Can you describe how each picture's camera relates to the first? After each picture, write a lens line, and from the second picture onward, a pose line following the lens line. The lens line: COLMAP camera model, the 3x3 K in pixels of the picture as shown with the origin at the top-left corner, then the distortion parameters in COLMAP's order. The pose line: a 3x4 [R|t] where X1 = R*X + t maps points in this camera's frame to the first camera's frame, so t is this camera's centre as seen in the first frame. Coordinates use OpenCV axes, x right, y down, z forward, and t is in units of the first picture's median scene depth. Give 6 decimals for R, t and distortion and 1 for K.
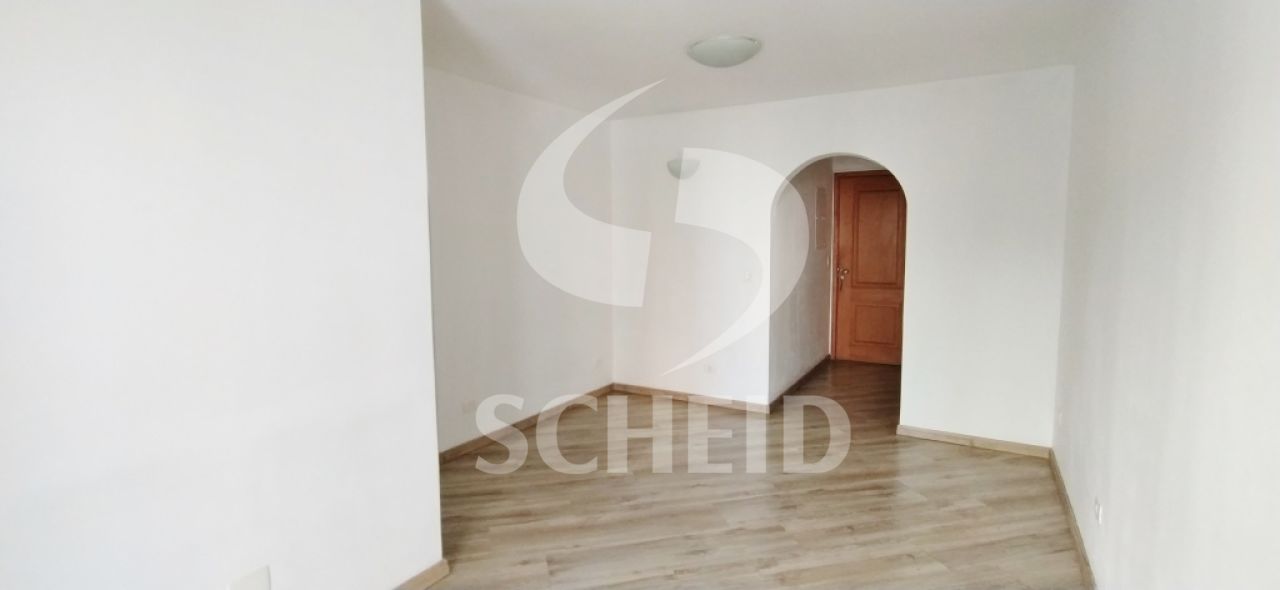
lens RADIAL K [[578.1, 0, 640.8], [0, 578.1, 302.9], [0, 0, 1]] dist [0.002102, 0.000217]
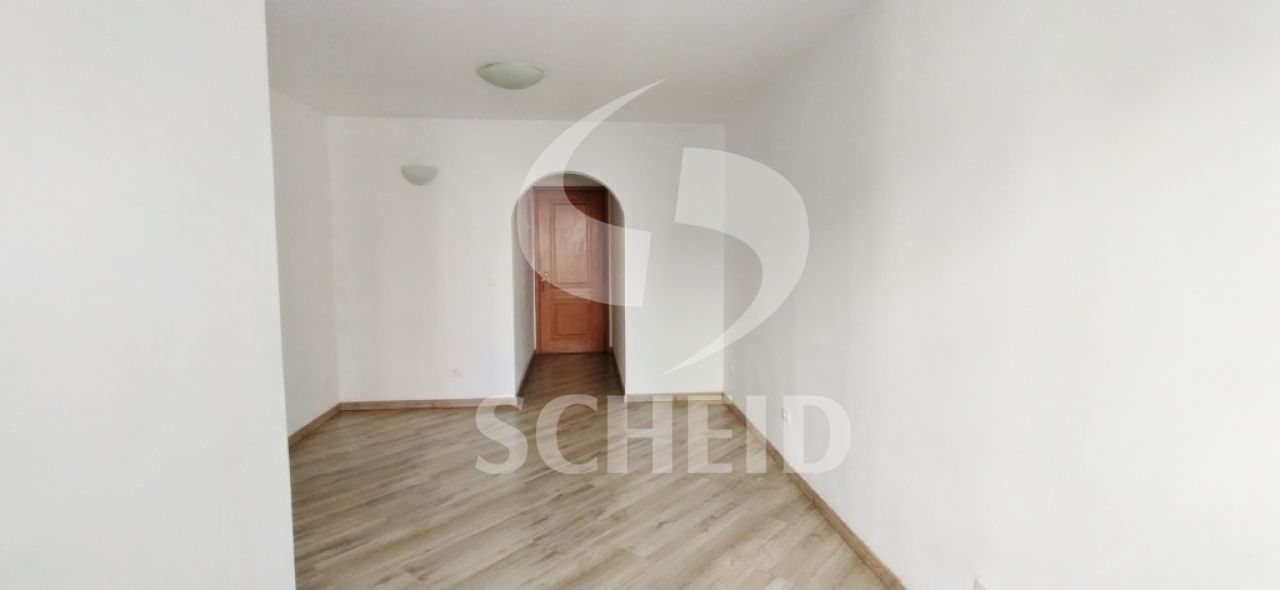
lens RADIAL K [[578.1, 0, 640.5], [0, 578.1, 288.0], [0, 0, 1]] dist [0.002102, 0.000217]
pose [[0.803911, -0.045698, 0.592991, -0.341288], [0.072637, 0.997124, -0.021631, 0.020908], [-0.590297, 0.060462, 0.804918, -0.028514]]
